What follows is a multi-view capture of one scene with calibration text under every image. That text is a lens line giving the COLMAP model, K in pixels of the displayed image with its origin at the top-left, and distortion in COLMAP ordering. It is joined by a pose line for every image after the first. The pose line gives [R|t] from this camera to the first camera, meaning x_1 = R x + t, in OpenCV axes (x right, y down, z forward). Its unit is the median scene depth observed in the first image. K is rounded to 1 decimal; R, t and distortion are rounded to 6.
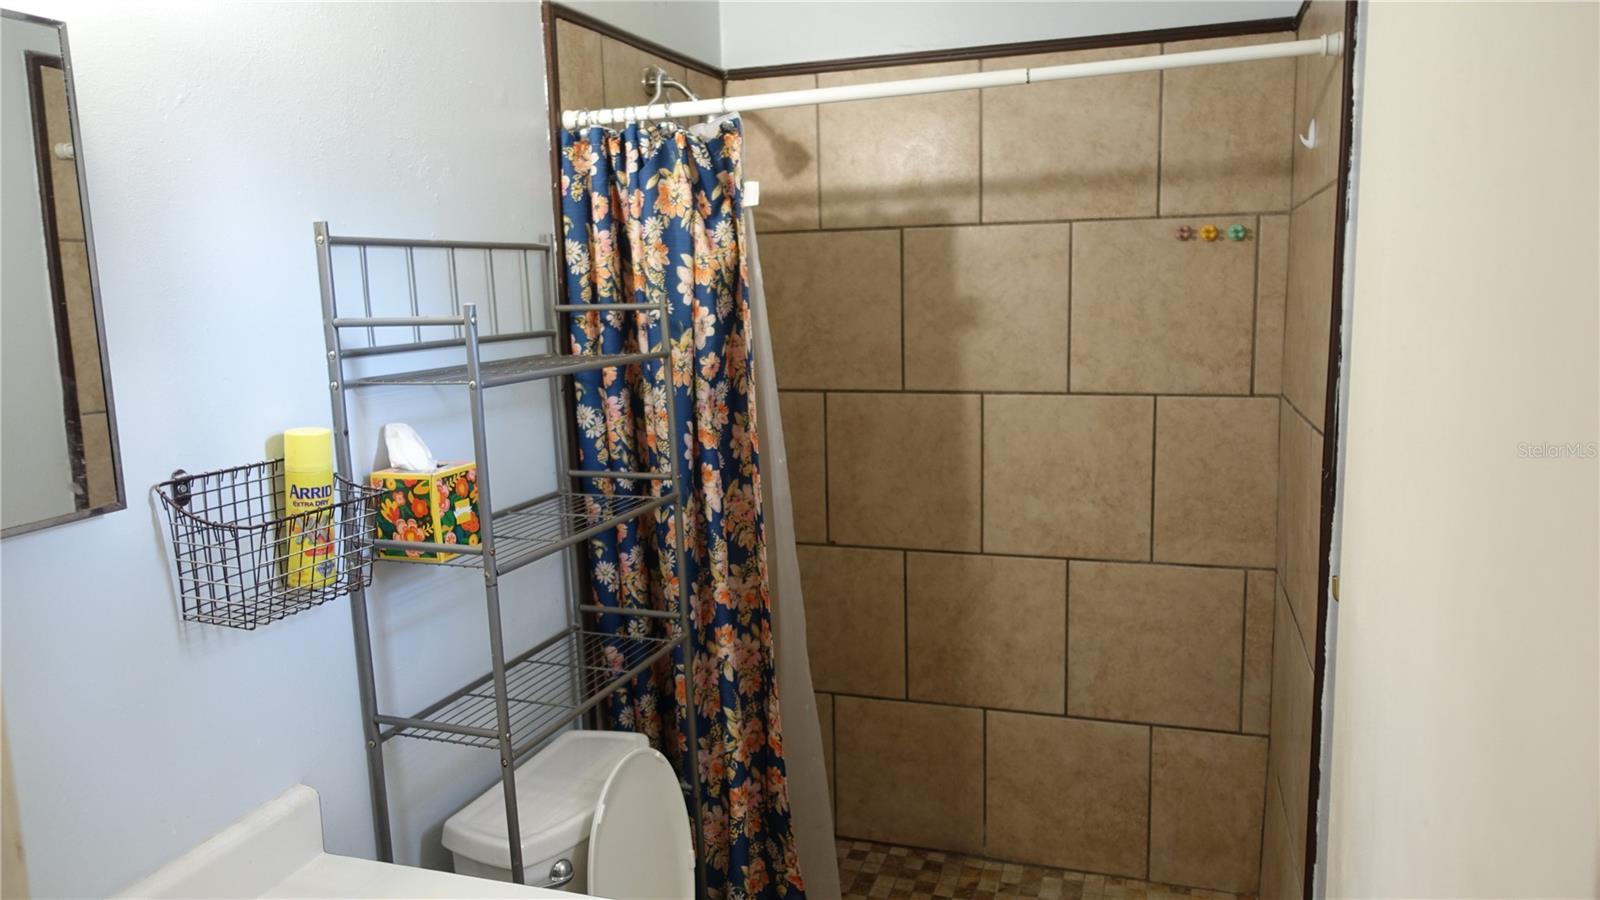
lens RADIAL K [[1105.8, 0, 800.4], [0, 1105.8, 450.9], [0, 0, 1]] dist [0.015417, -0.009356]
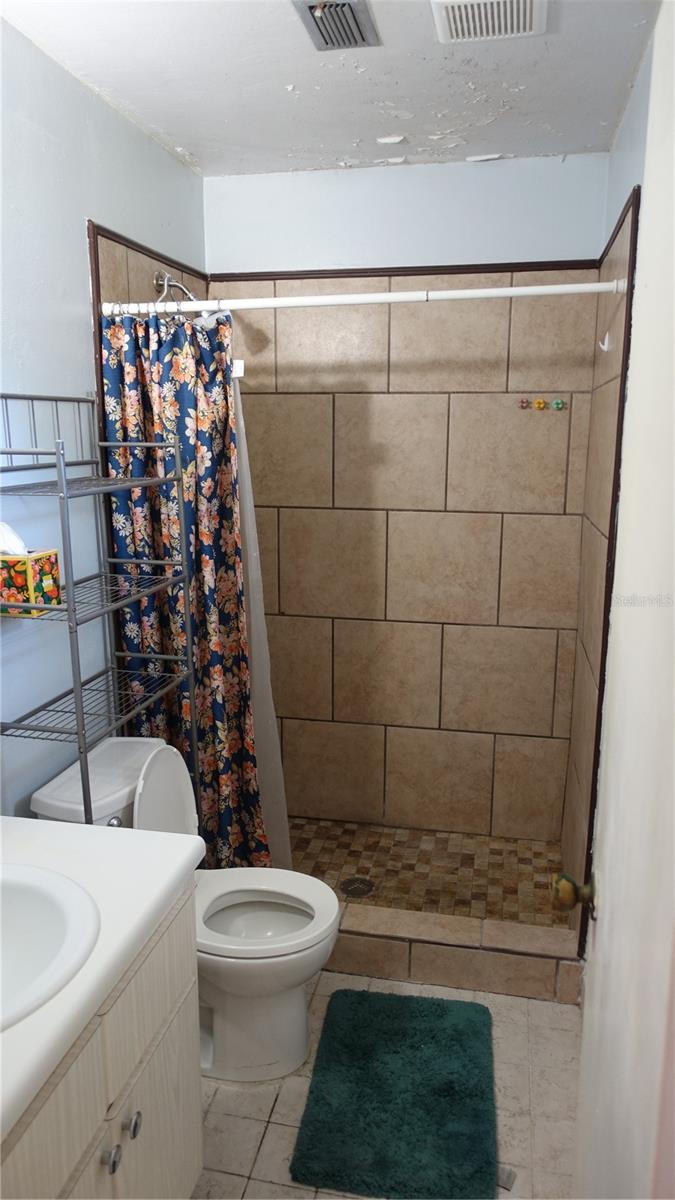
lens RADIAL K [[829.4, 0, 338.4], [0, 829.4, 603.5], [0, 0, 1]] dist [0.015417, -0.009356]
pose [[0.992360, 0.002670, 0.123344, -0.038885], [-0.009697, 0.998361, 0.056403, 0.010580], [-0.122991, -0.057168, 0.990760, -0.092469]]
